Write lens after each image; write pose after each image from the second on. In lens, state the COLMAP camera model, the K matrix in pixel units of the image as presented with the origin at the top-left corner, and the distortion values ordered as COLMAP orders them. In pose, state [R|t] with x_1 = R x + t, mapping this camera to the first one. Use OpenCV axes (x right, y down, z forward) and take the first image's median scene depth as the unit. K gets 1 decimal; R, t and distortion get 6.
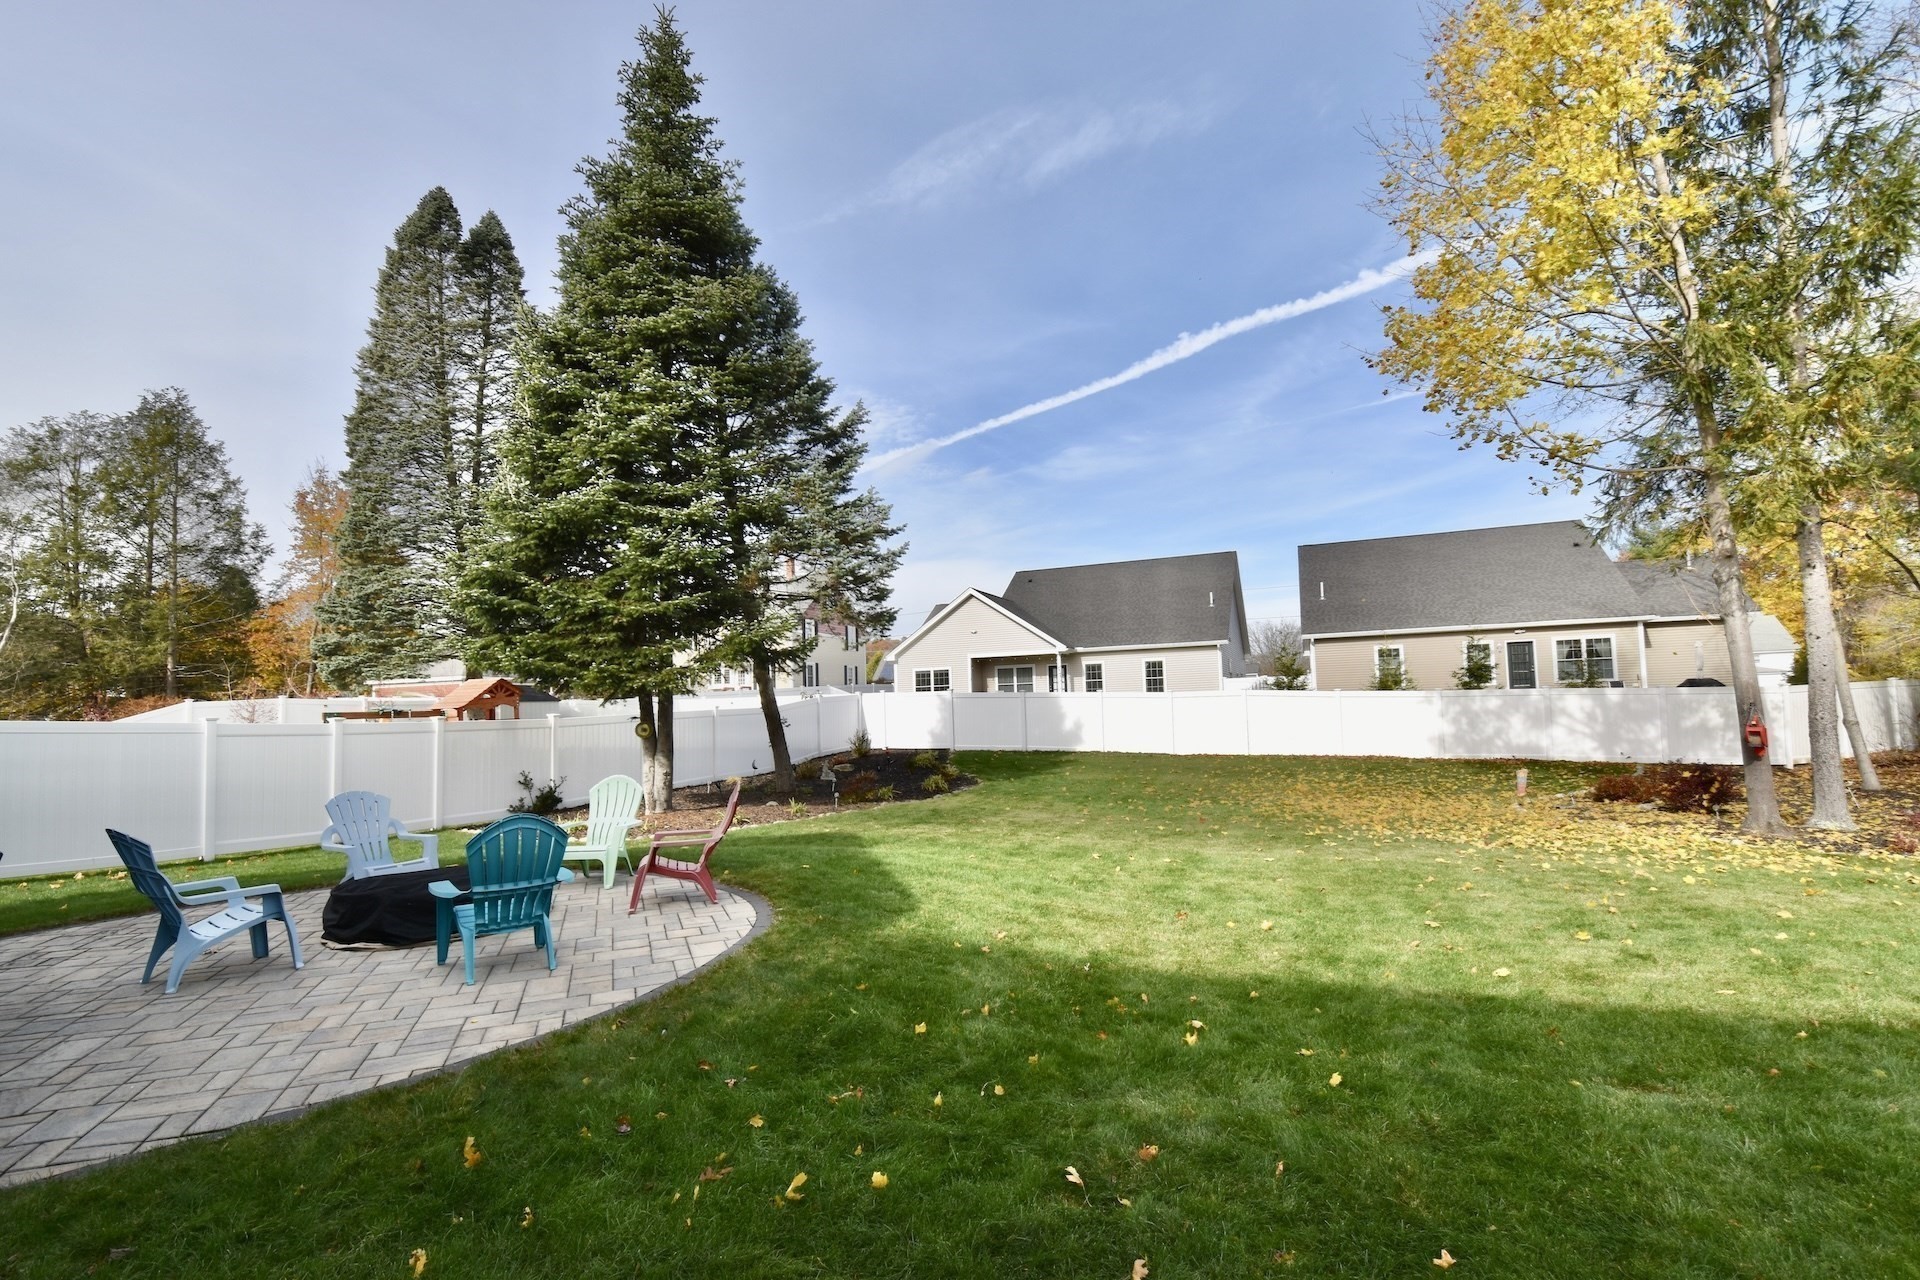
lens RADIAL K [[844.1, 0, 977.9], [0, 844.1, 660.8], [0, 0, 1]] dist [0.008748, -0.017013]
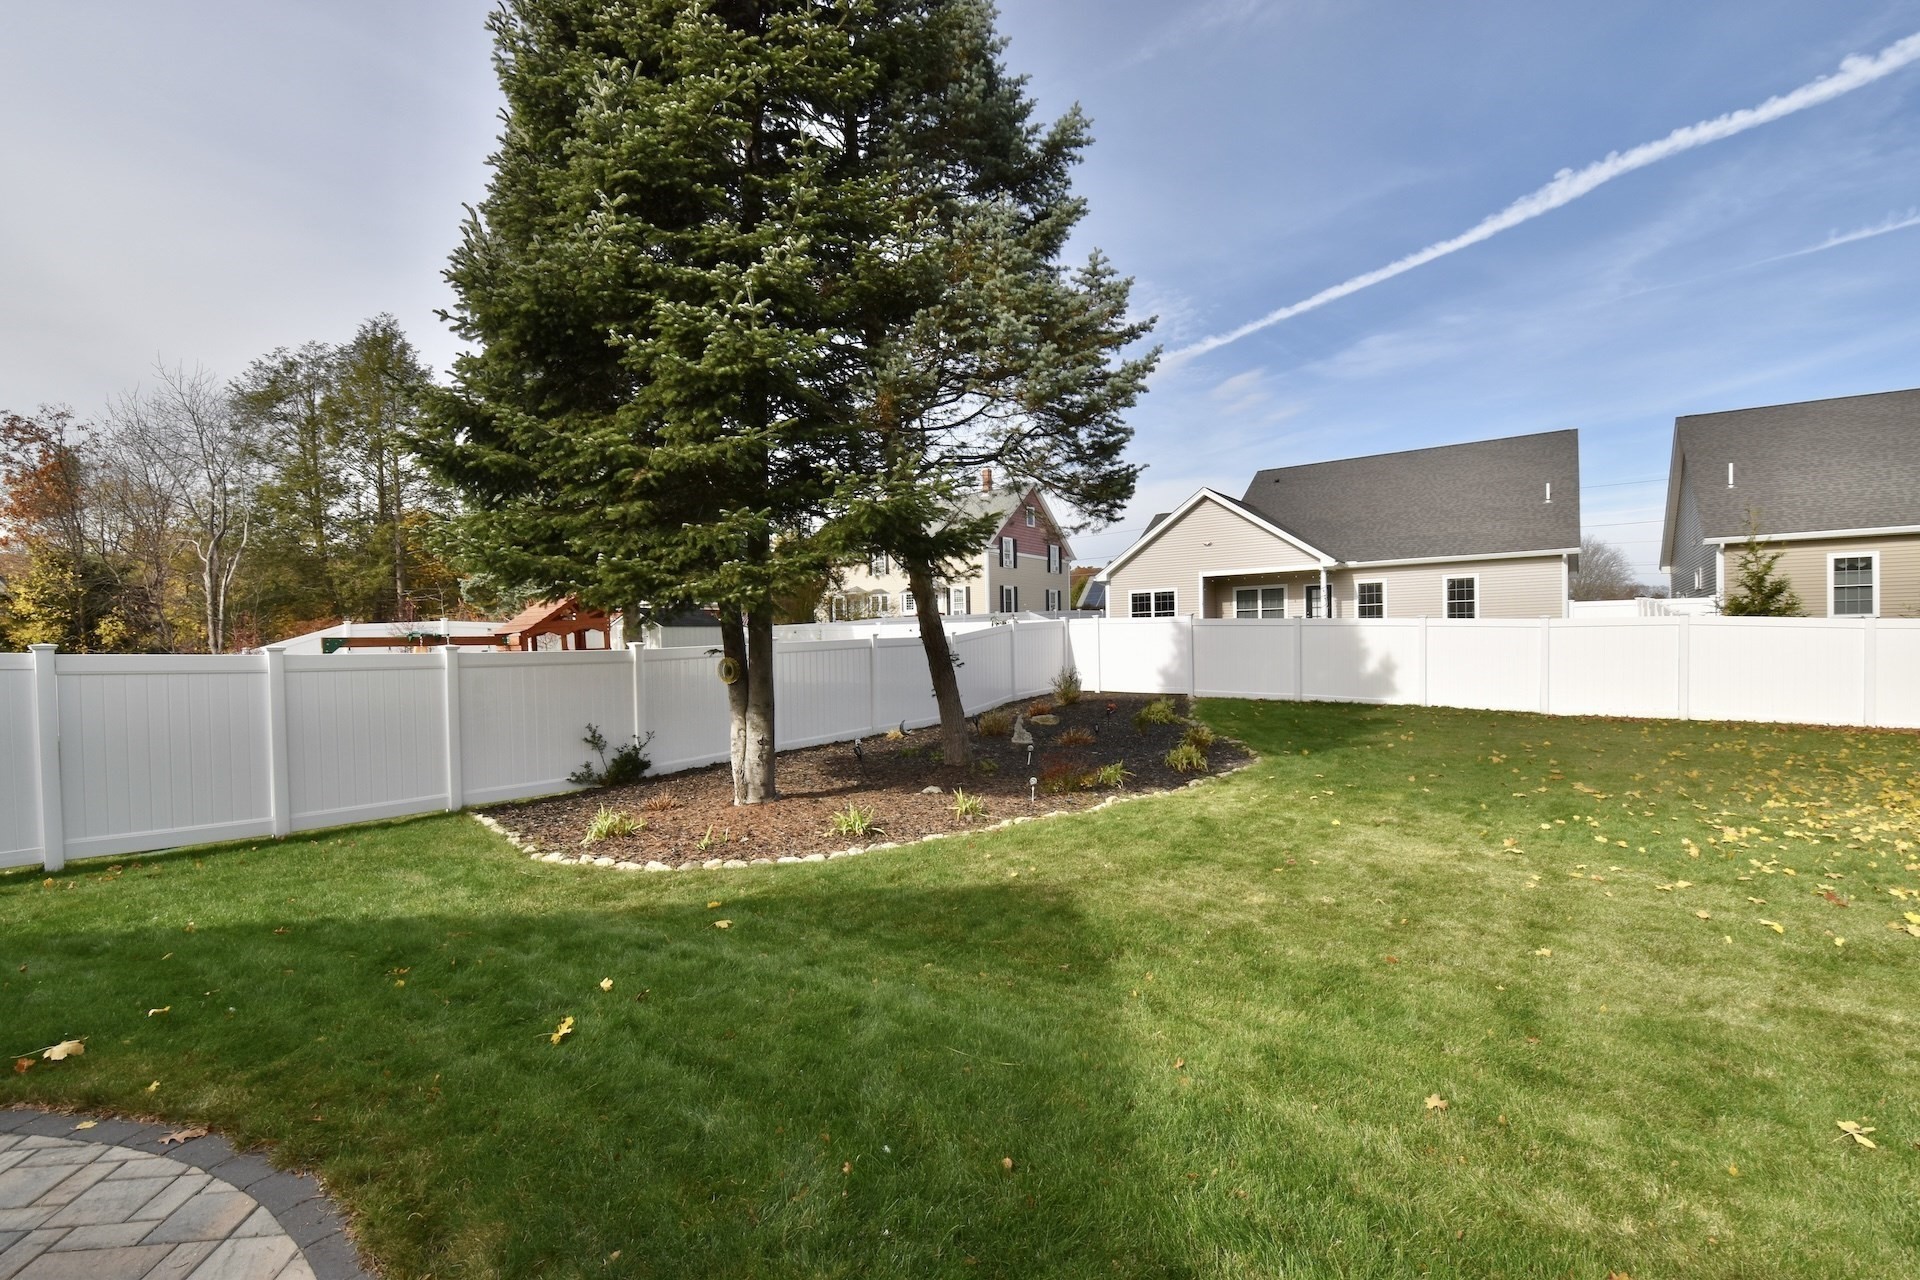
lens RADIAL K [[844.1, 0, 977.9], [0, 844.1, 660.8], [0, 0, 1]] dist [0.008748, -0.017013]
pose [[0.972152, 0.017093, -0.233728, -0.051243], [0.002572, 0.996498, 0.083573, 0.016591], [0.234338, -0.081847, 0.968704, 0.318532]]
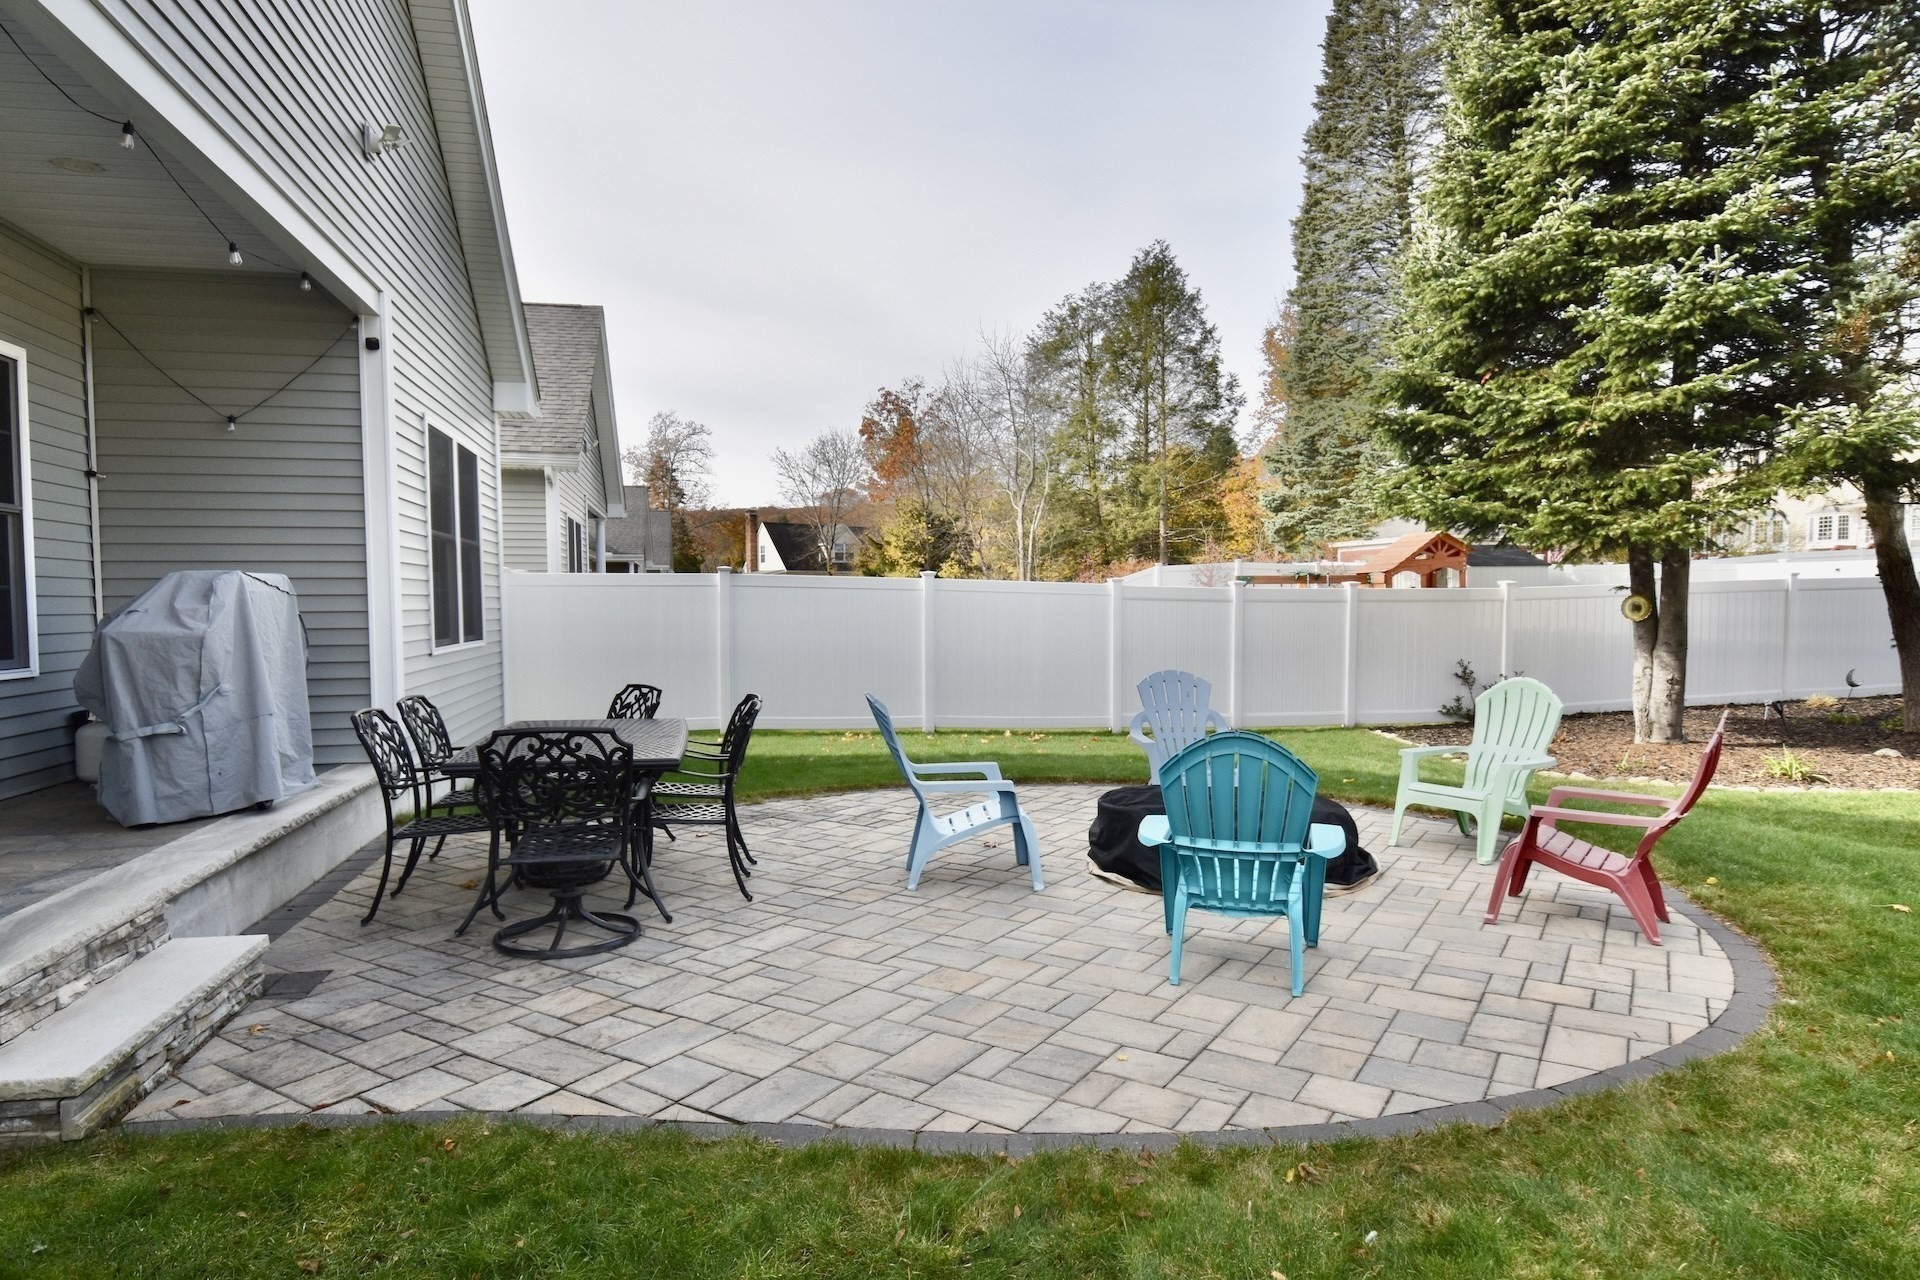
lens RADIAL K [[1115.6, 0, 971.4], [0, 1115.6, 664.0], [0, 0, 1]] dist [0.021063, -0.028162]
pose [[0.575923, 0.073104, -0.814229, -0.003347], [0.034780, 0.992901, 0.113746, 0.009017], [0.816764, -0.093828, 0.569292, 0.094902]]
